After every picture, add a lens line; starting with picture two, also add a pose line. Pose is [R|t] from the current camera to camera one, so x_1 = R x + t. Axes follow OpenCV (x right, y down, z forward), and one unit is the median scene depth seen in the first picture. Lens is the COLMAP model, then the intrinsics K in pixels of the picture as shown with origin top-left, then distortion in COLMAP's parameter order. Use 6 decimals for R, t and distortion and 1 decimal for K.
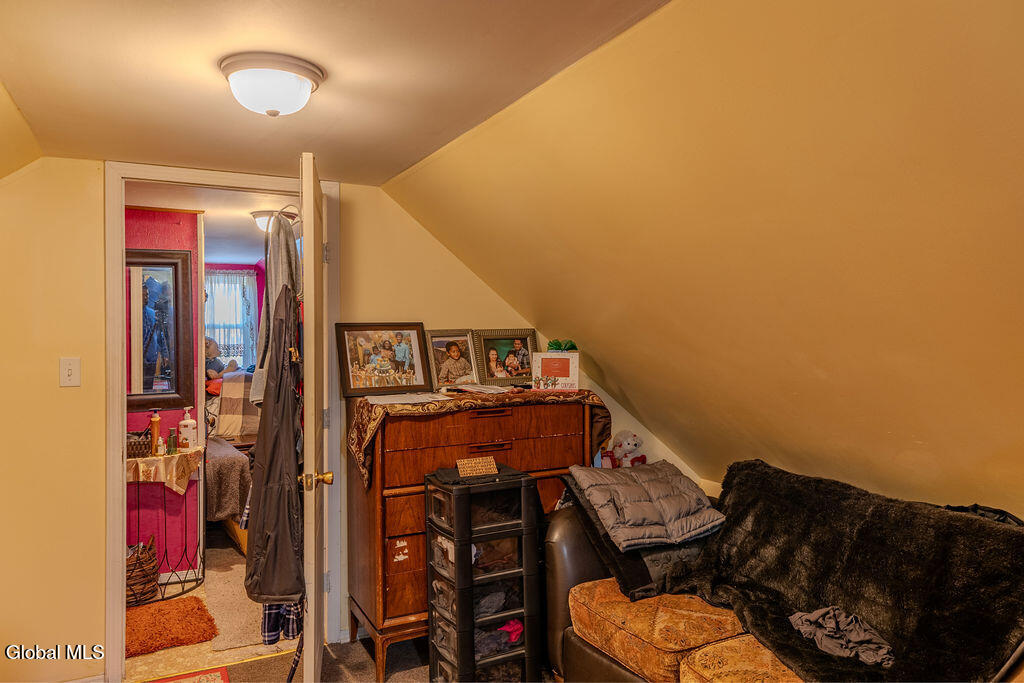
lens RADIAL K [[696.6, 0, 512.0], [0, 696.6, 341.5], [0, 0, 1]] dist [0.048797, 0.001184]
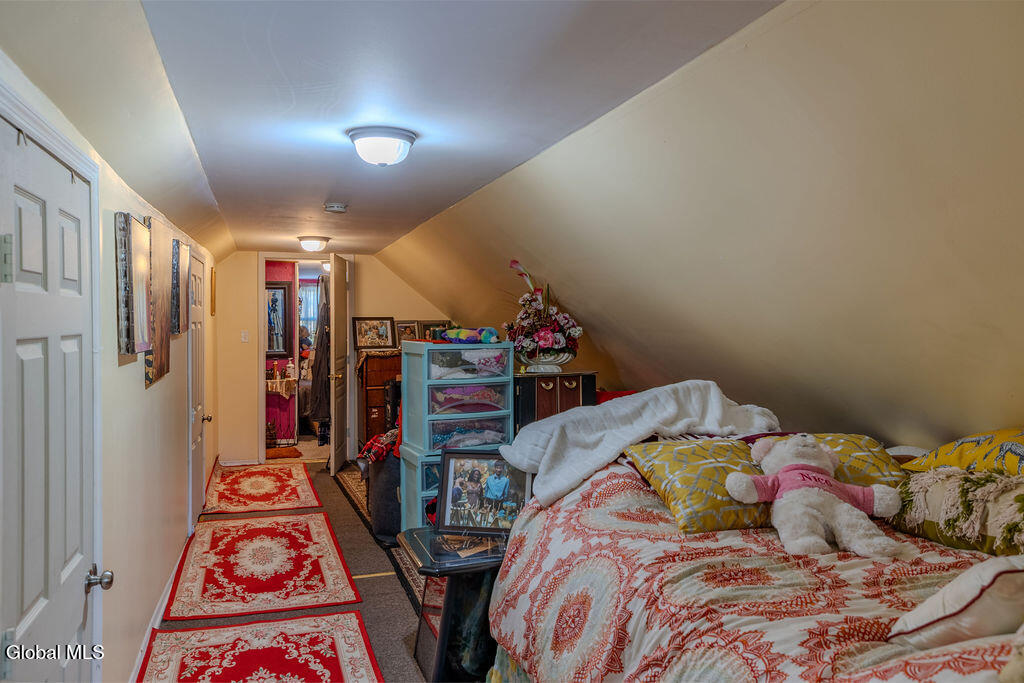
lens RADIAL K [[696.6, 0, 512.0], [0, 696.6, 341.5], [0, 0, 1]] dist [0.048797, 0.001184]
pose [[0.991542, 0.008305, -0.129520, 0.487224], [-0.007380, 0.999944, 0.007617, 0.027843], [0.129576, -0.006597, 0.991548, -1.028952]]
